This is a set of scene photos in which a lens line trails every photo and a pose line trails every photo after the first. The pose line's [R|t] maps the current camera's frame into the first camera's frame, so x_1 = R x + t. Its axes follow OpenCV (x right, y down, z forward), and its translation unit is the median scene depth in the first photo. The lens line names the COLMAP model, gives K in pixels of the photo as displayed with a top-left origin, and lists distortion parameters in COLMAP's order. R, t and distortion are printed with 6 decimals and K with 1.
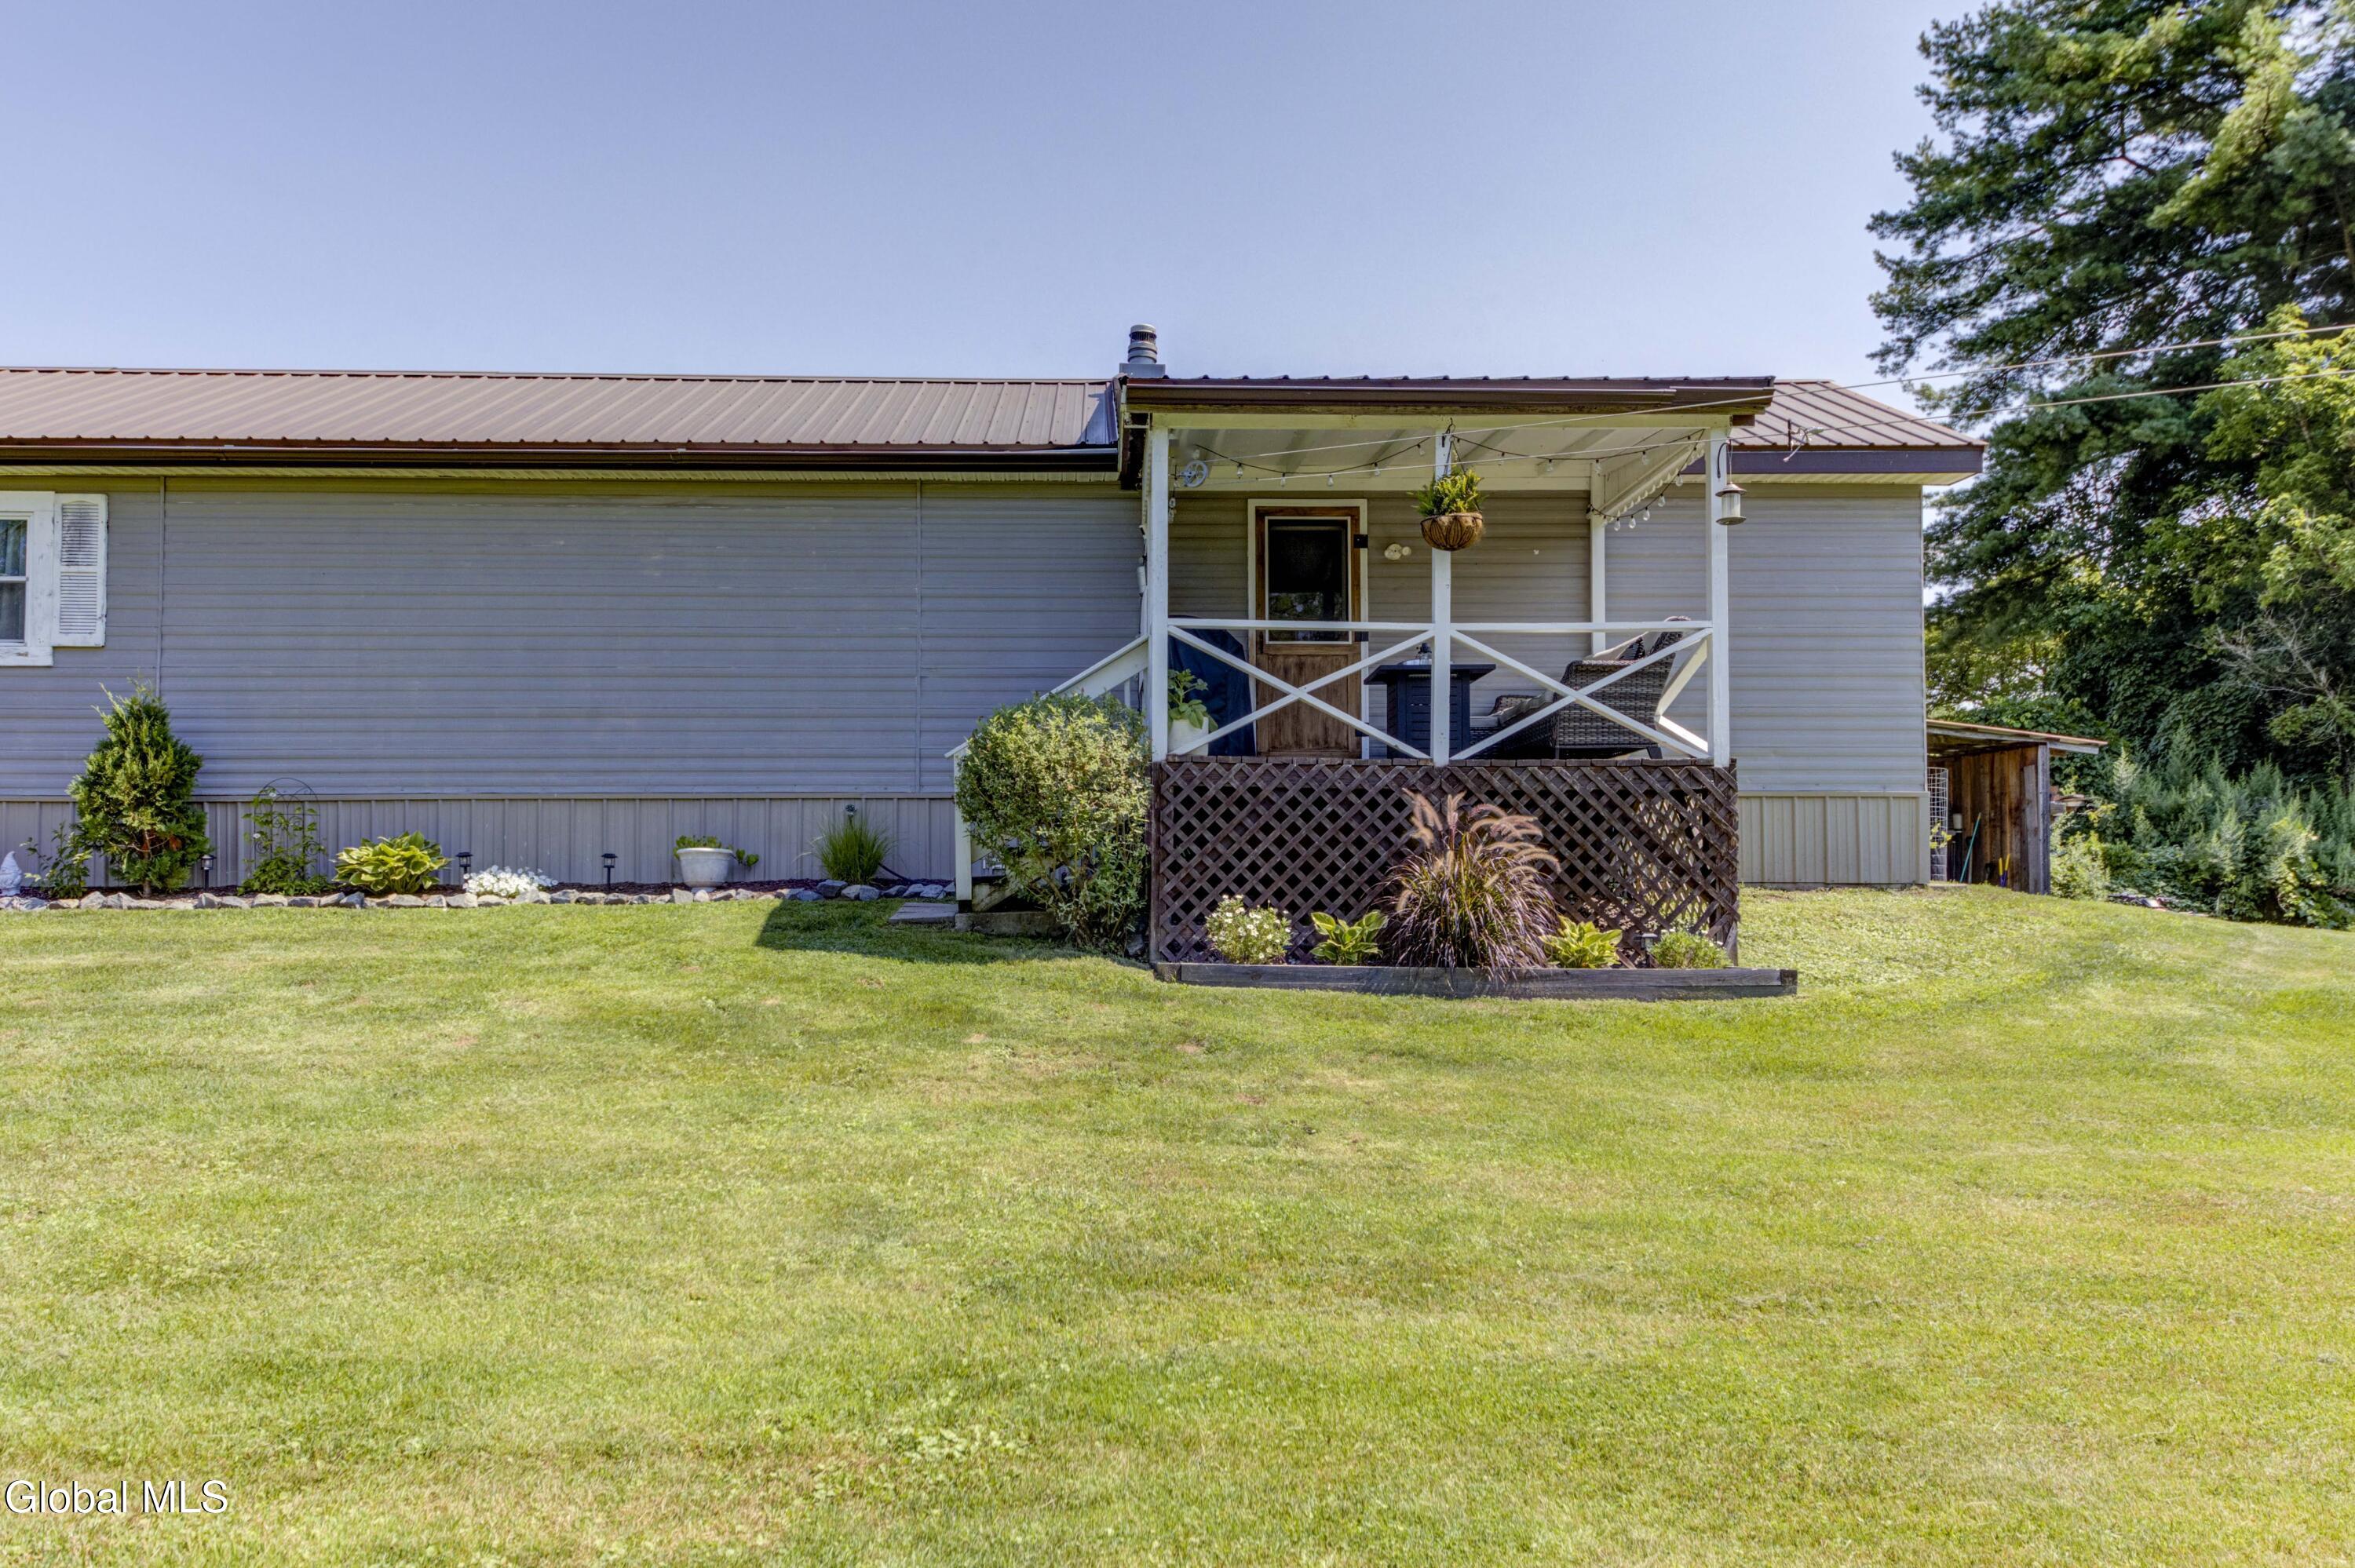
lens RADIAL K [[1575.5, 0, 1177.5], [0, 1575.5, 784.0], [0, 0, 1]] dist [0.053917, -0.002567]
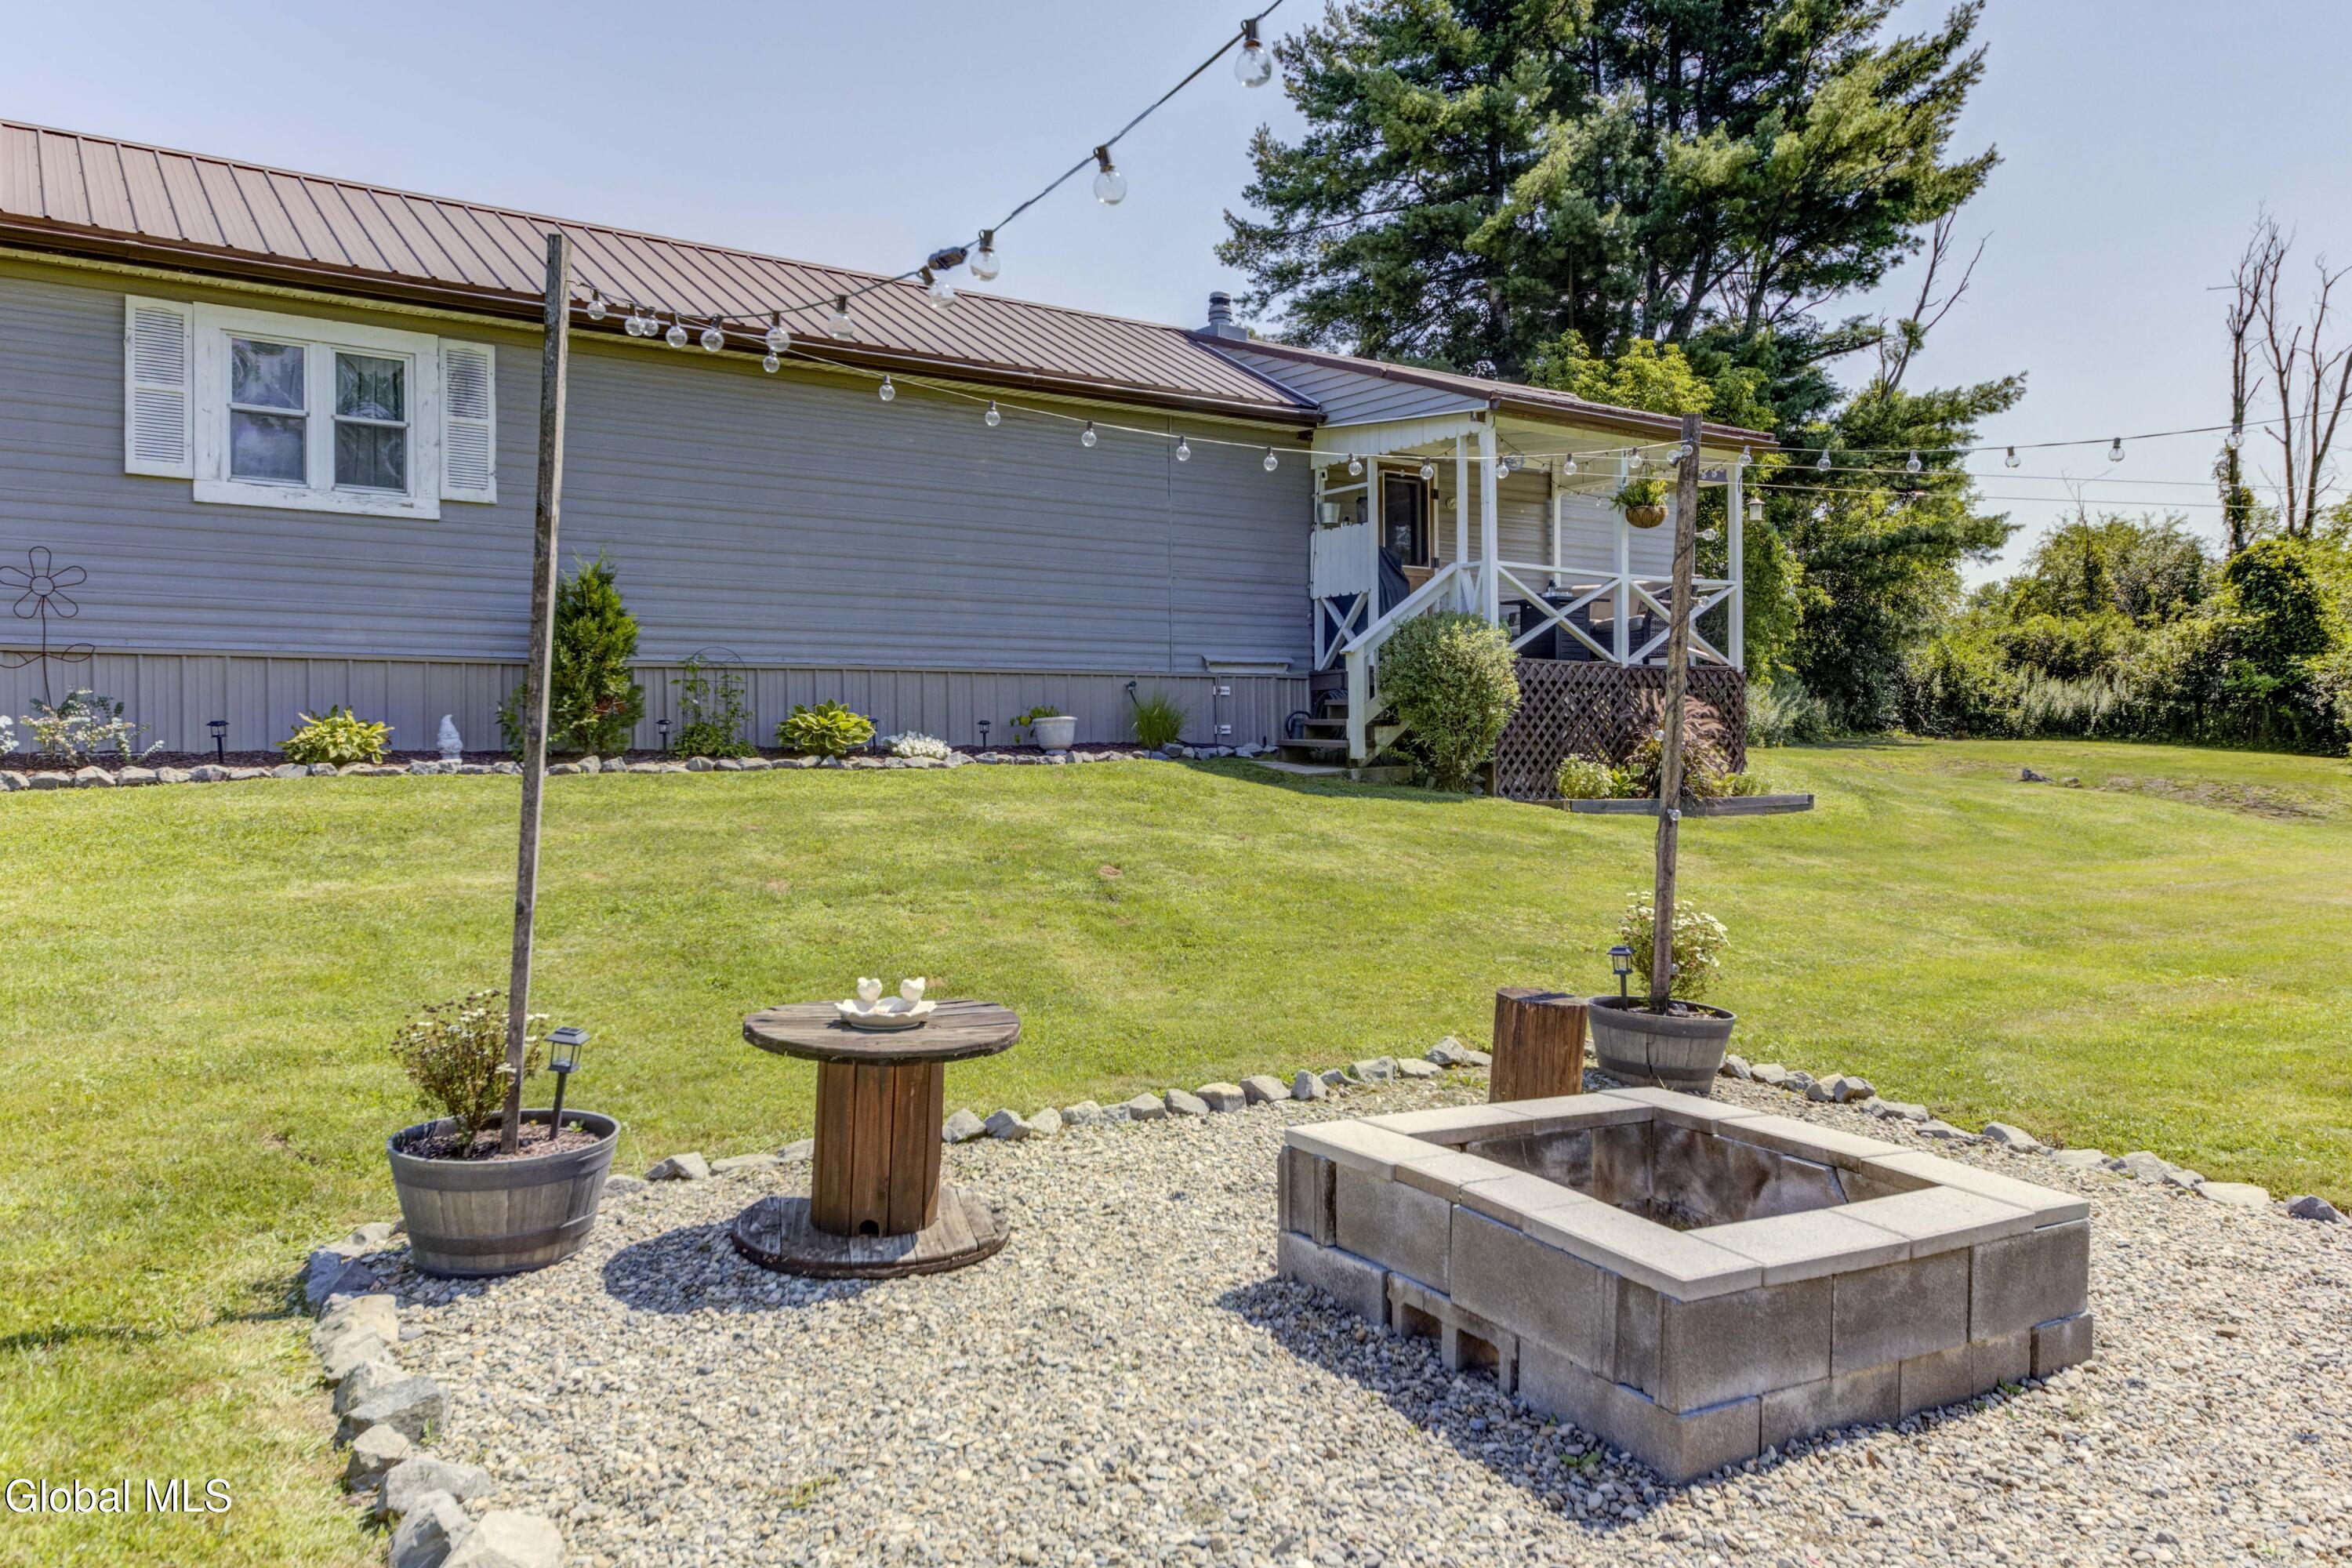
lens RADIAL K [[1646.8, 0, 1173.4], [0, 1646.8, 744.3], [0, 0, 1]] dist [0.056990, -0.030761]
pose [[0.828576, -0.002928, 0.559869, -0.886484], [-0.033886, 0.997891, 0.055368, -0.009784], [-0.558850, -0.064848, 0.826729, -0.067436]]
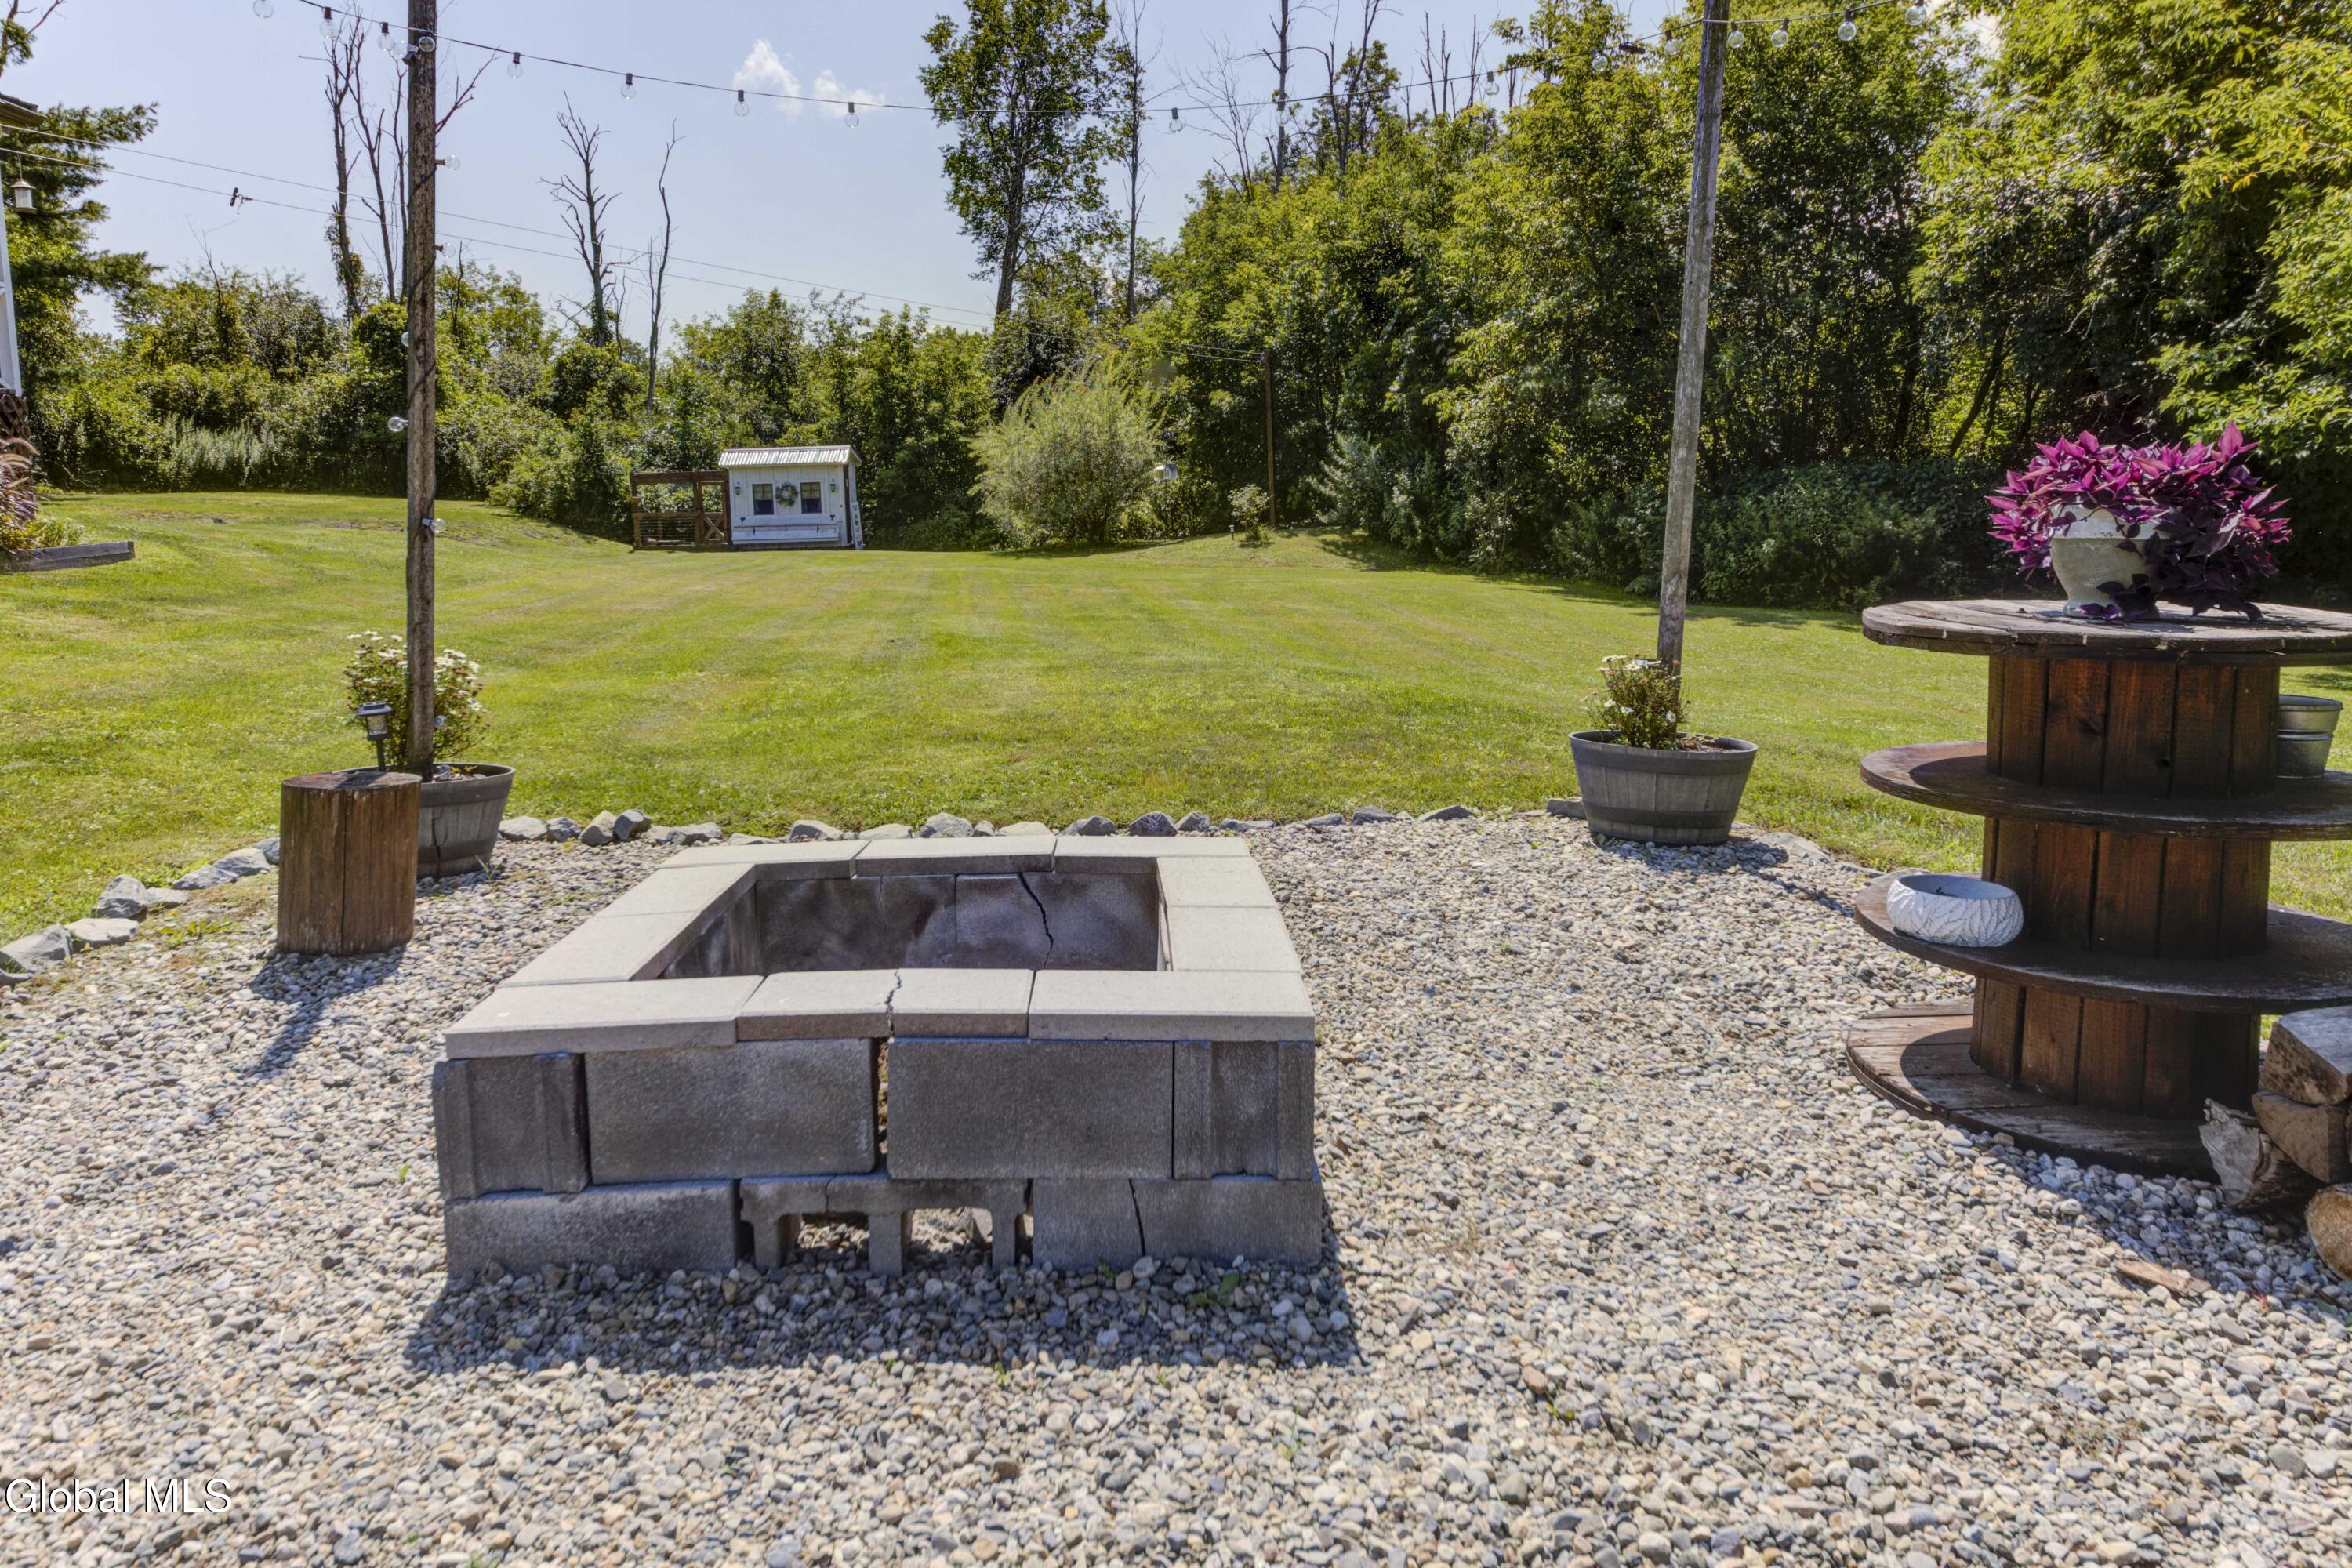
lens RADIAL K [[1607.1, 0, 1119.4], [0, 1607.1, 624.4], [0, 0, 1]] dist [0.037841, -0.043168]
pose [[-0.058261, -0.093780, 0.993887, -0.870246], [-0.033387, 0.995204, 0.091947, 0.017630], [-0.997743, -0.027826, -0.061113, 0.126198]]
